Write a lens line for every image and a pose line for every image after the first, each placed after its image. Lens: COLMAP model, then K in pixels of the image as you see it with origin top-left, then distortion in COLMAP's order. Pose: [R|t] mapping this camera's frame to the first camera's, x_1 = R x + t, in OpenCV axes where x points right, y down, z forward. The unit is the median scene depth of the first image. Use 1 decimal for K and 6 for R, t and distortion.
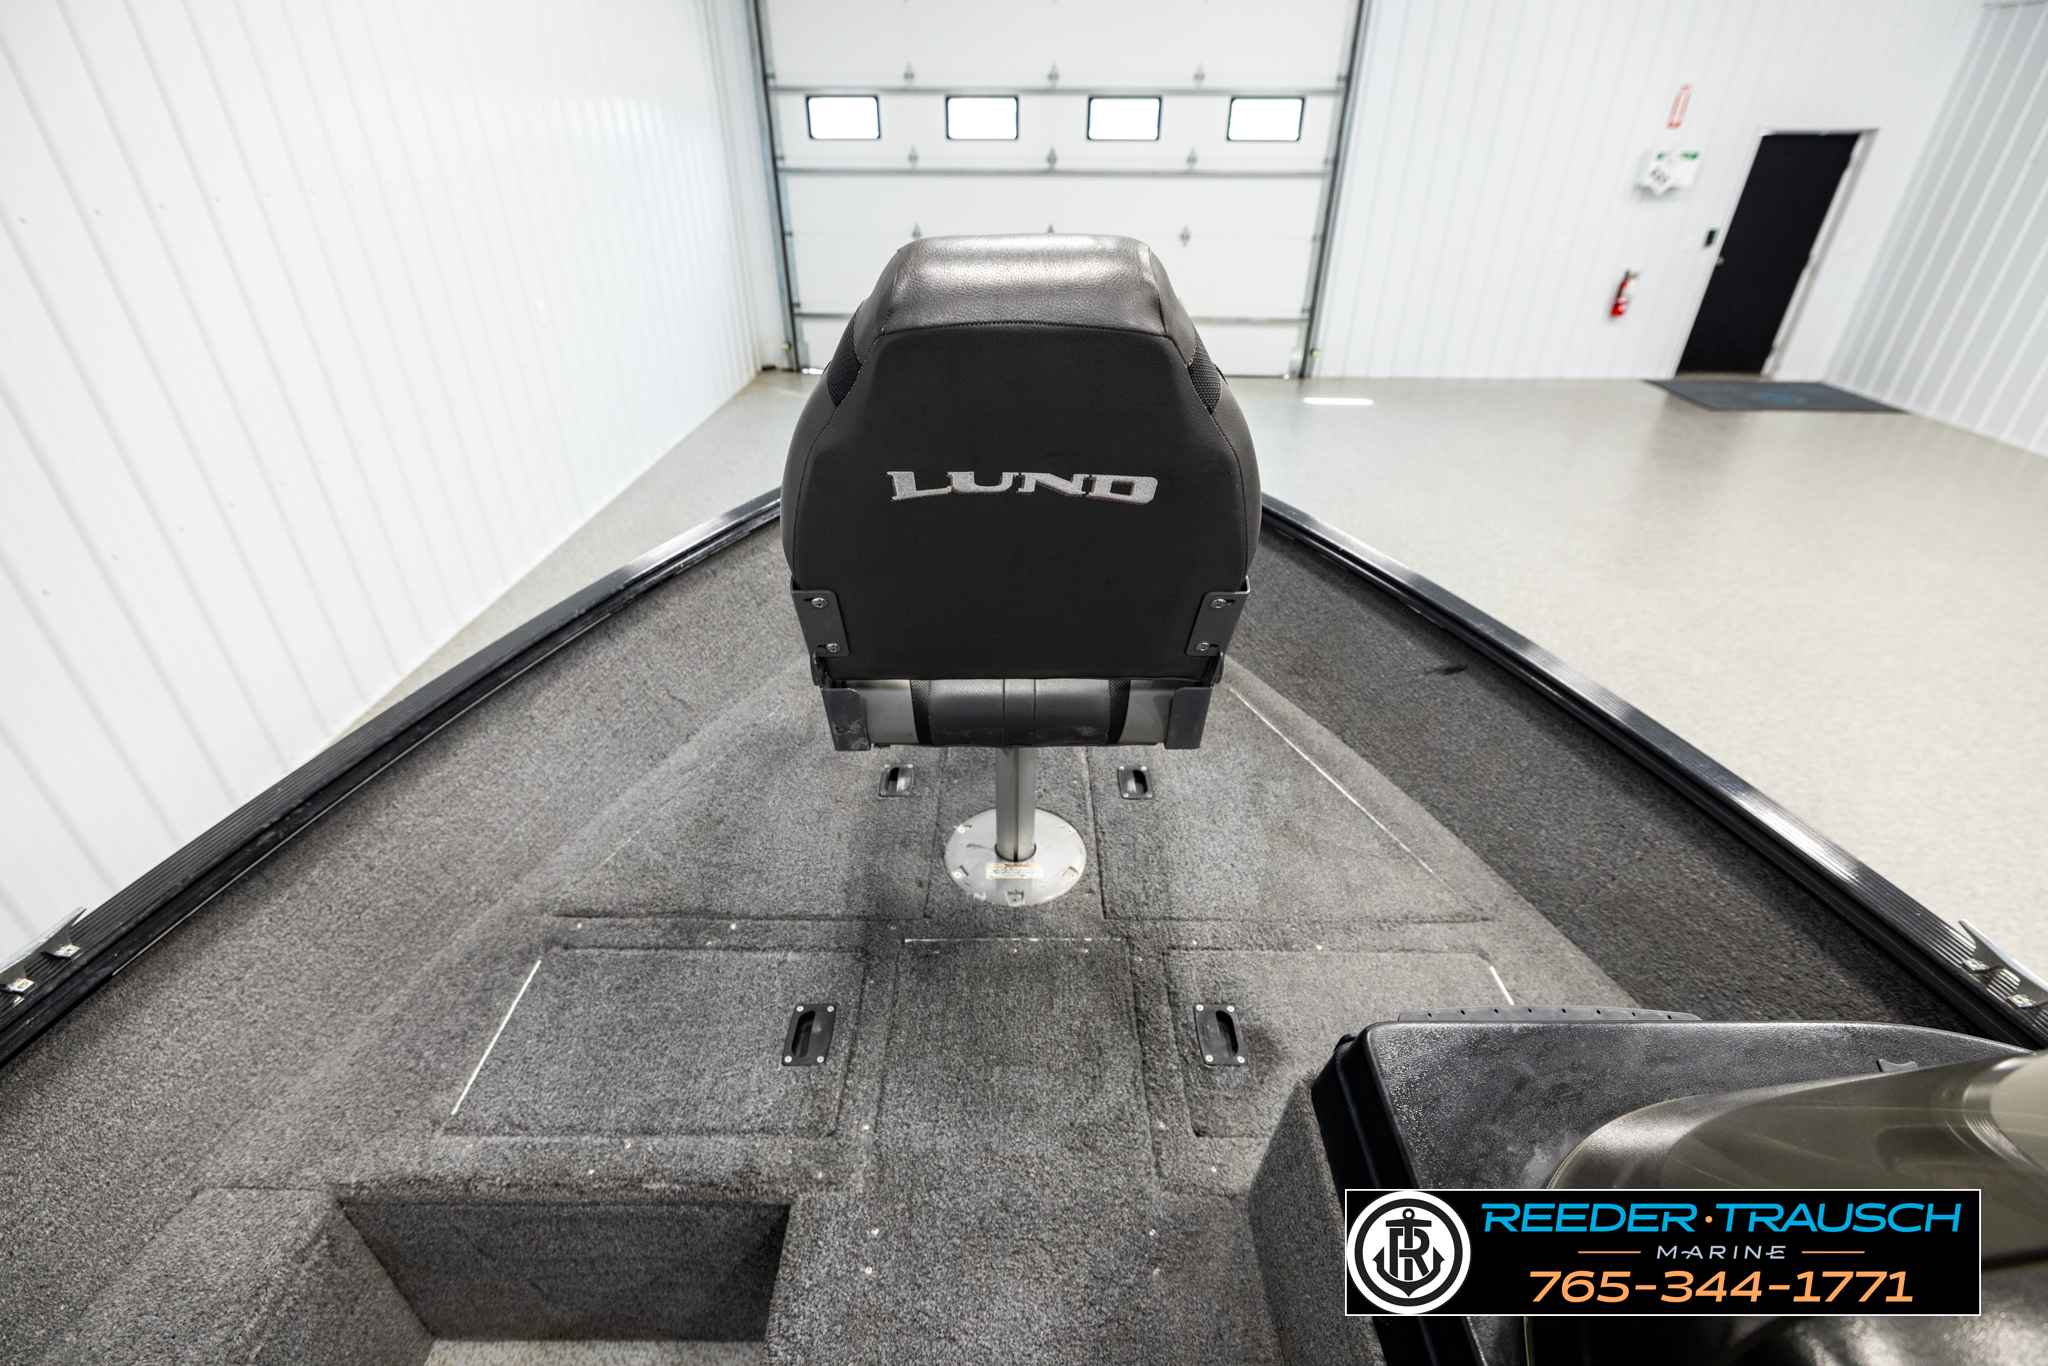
lens RADIAL K [[912.7, 0, 1014.5], [0, 912.7, 675.8], [0, 0, 1]] dist [-0.007164, 0.001770]
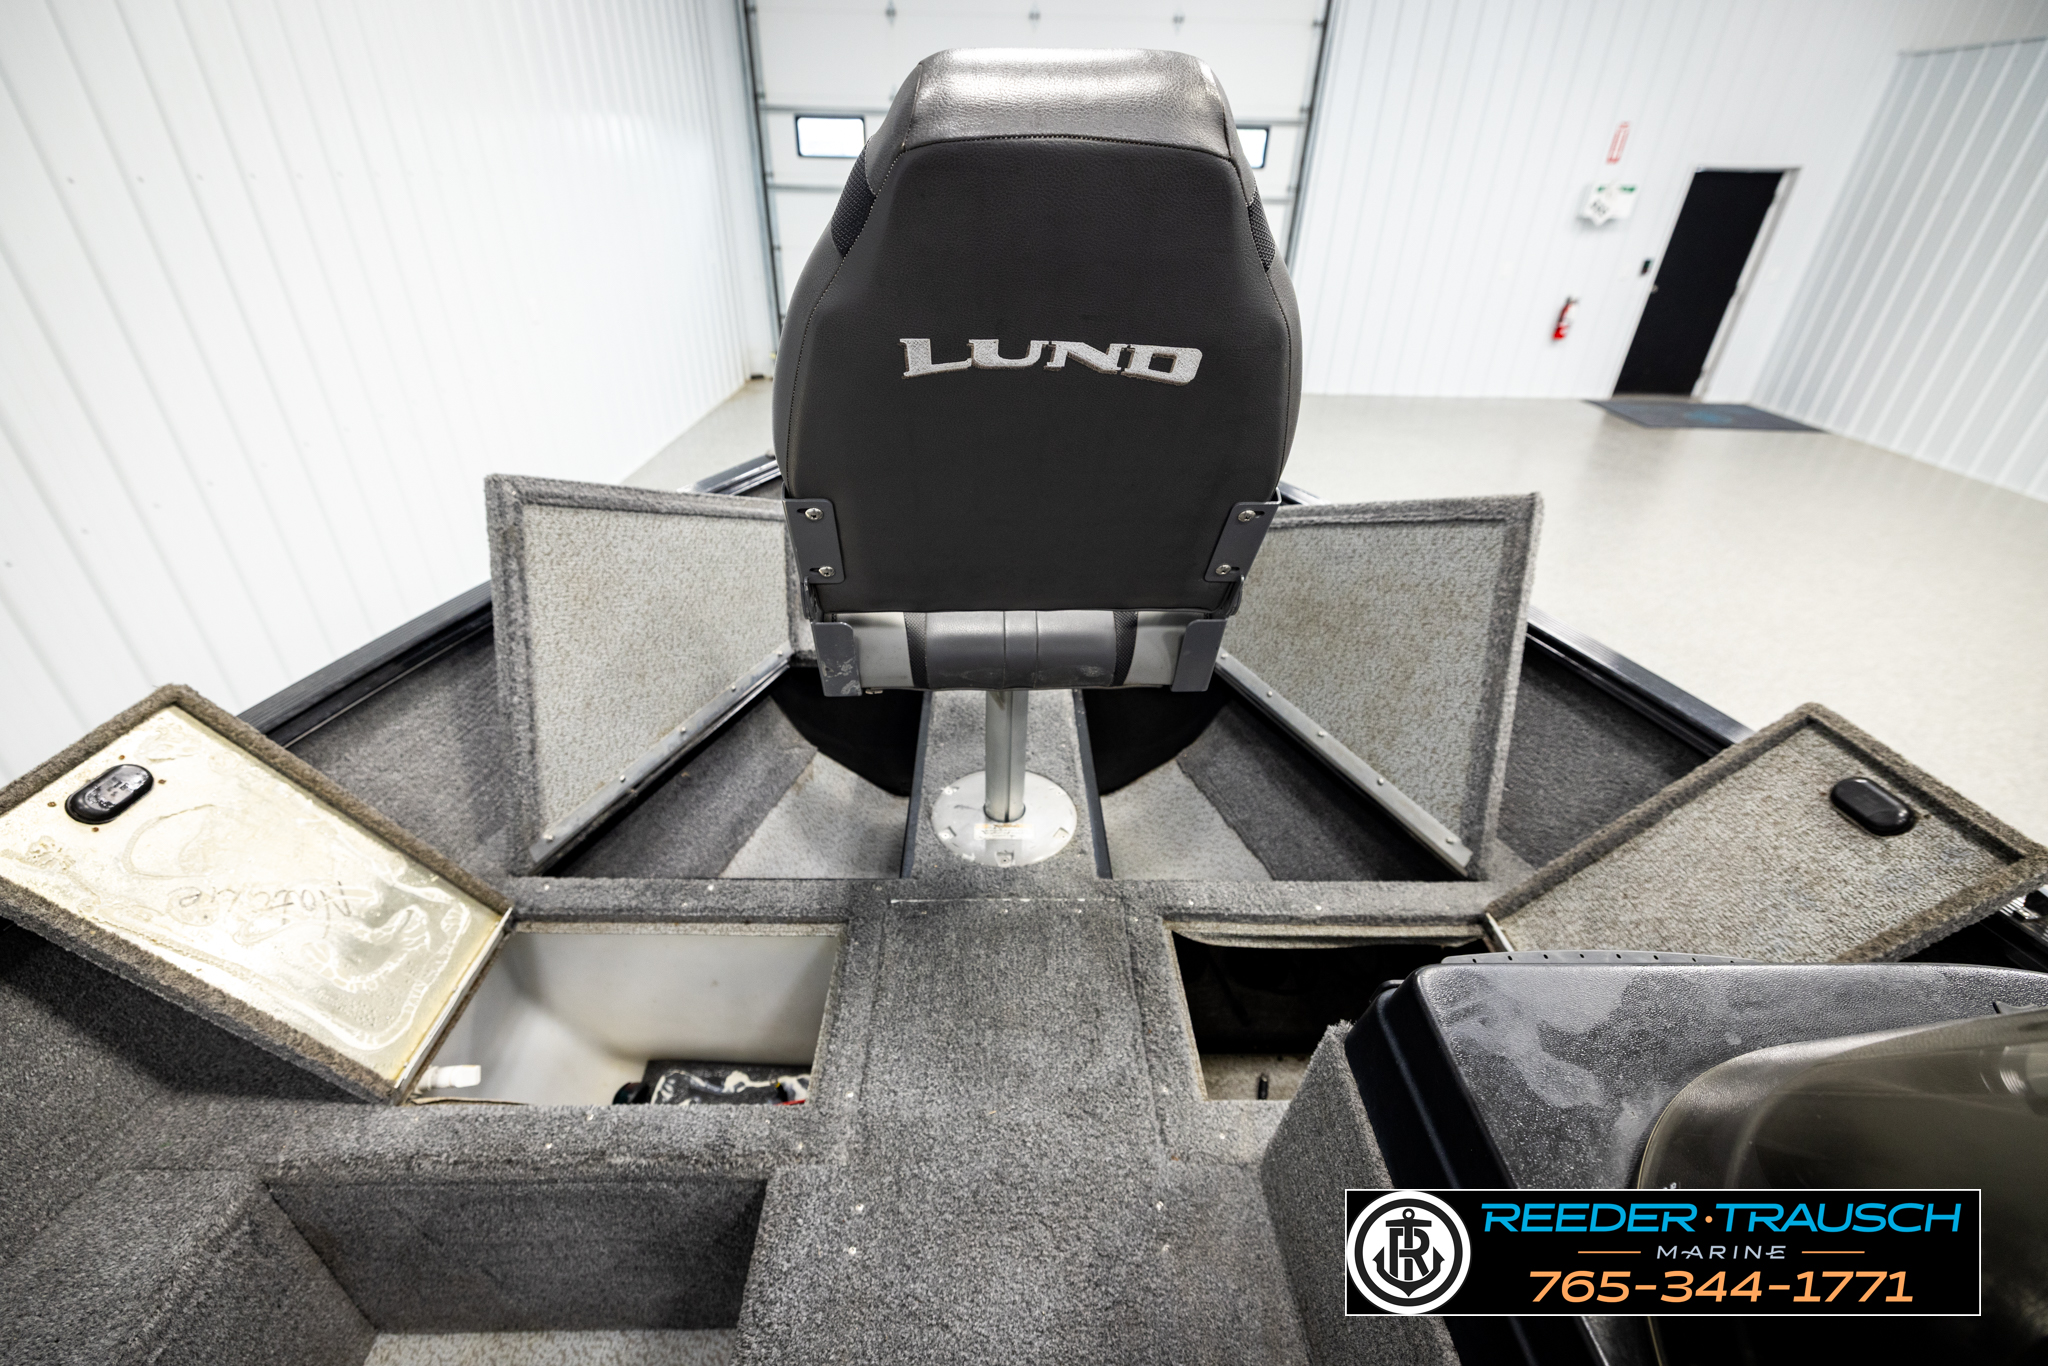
lens RADIAL K [[859.3, 0, 1012.5], [0, 859.3, 672.4], [0, 0, 1]] dist [0.002351, -0.000282]
pose [[0.999604, 0.006137, 0.027480, -0.018333], [-0.005871, 0.999935, -0.009754, 0.055448], [-0.027538, 0.009589, 0.999575, 0.087125]]
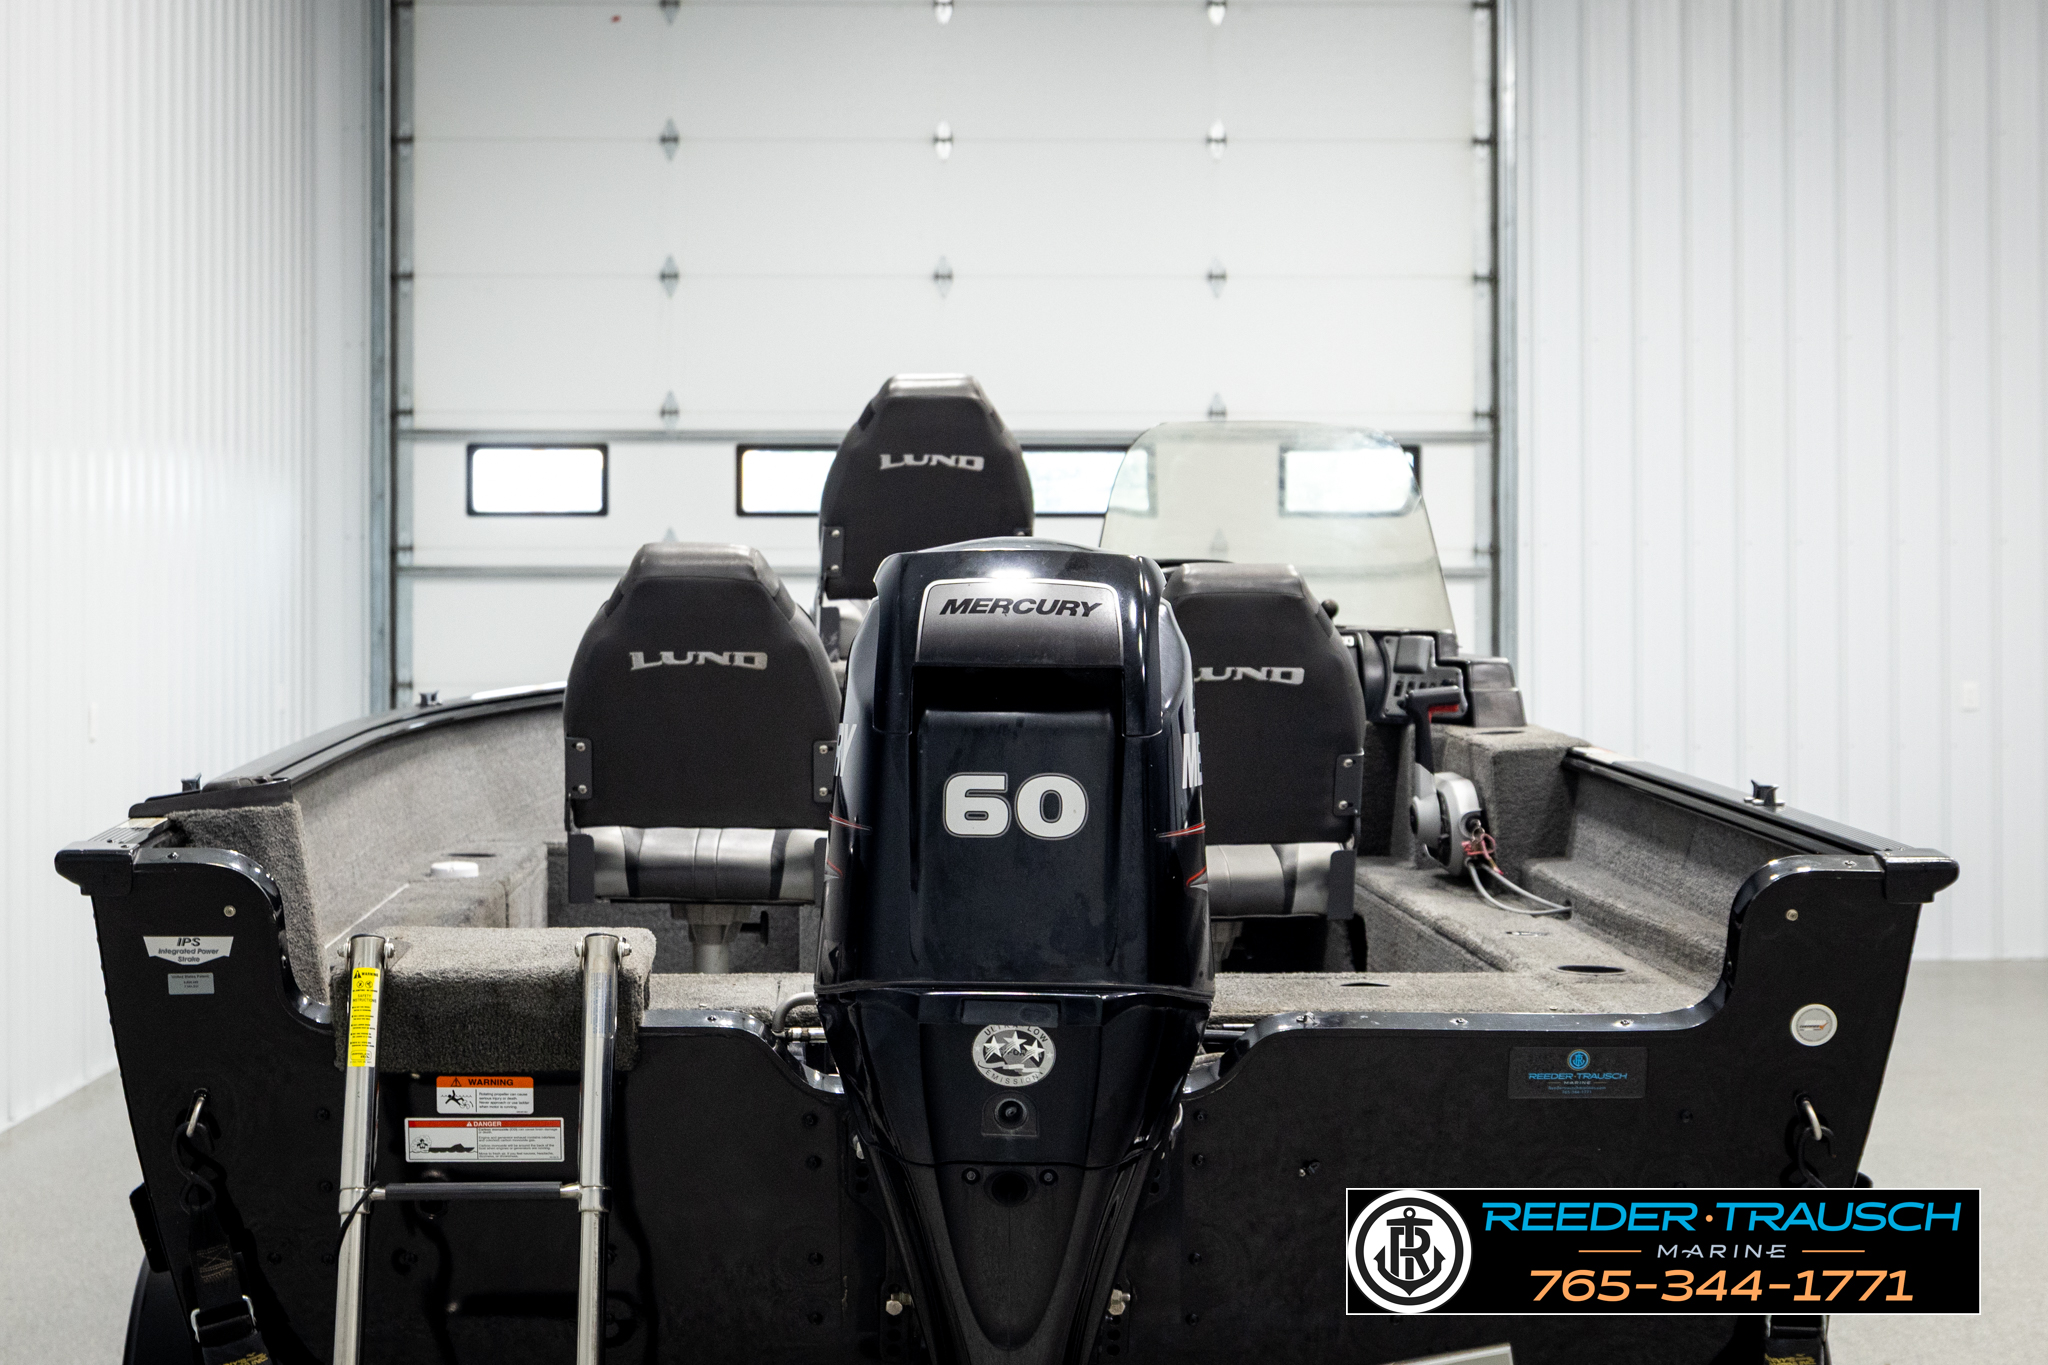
lens RADIAL K [[3285.0, 0, 1024.0], [0, 3285.0, 682.5], [0, 0, 1]] dist [-0.022684, -0.016816]
pose [[0.998264, -0.004361, 0.058735, -0.136793], [0.032955, 0.867884, -0.495673, 2.589170], [-0.048814, 0.496748, 0.866521, -3.527976]]
